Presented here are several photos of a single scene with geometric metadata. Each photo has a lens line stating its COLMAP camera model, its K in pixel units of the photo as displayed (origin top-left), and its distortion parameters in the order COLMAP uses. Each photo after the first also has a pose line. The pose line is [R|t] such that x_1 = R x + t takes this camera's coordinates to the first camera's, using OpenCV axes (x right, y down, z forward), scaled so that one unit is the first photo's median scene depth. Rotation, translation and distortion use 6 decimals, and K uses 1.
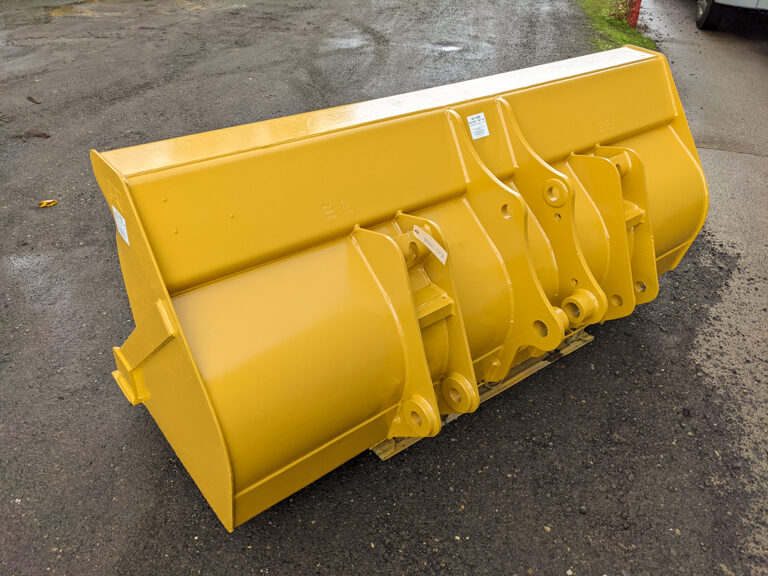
lens RADIAL K [[597.5, 0, 384.0], [0, 597.5, 288.0], [0, 0, 1]] dist [-0.001364, -0.009624]
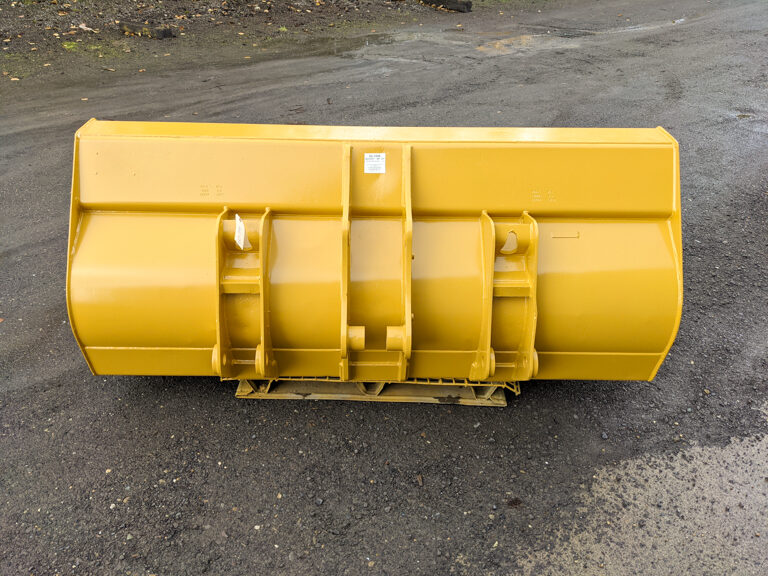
lens RADIAL K [[597.5, 0, 384.0], [0, 597.5, 288.0], [0, 0, 1]] dist [-0.001364, -0.009624]
pose [[0.787343, 0.314541, -0.530240, 0.794109], [-0.339158, 0.939205, 0.053532, -0.099011], [0.514842, 0.137687, 0.846156, 0.042195]]
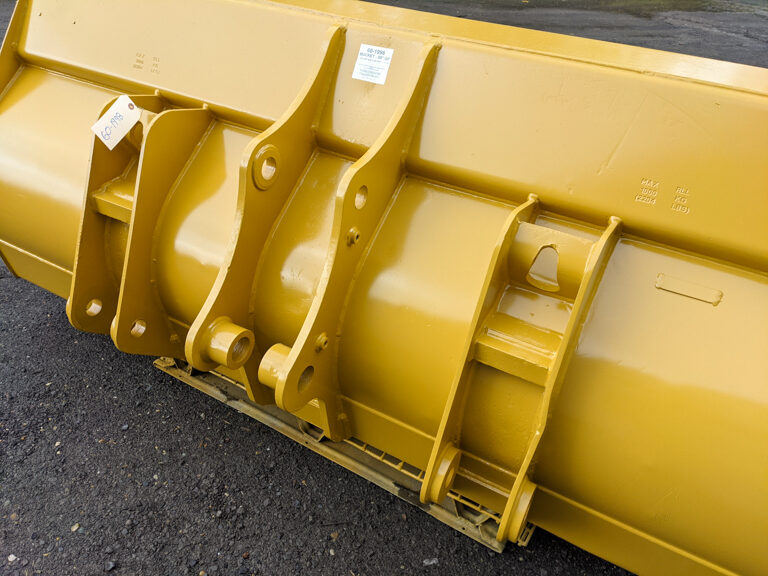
lens RADIAL K [[613.8, 0, 386.0], [0, 613.8, 294.7], [0, 0, 1]] dist [-0.009194, -0.013446]
pose [[0.377382, 0.532558, -0.757604, 0.742032], [-0.549846, 0.787140, 0.279428, -0.243310], [0.745152, 0.311115, 0.589878, 0.625776]]
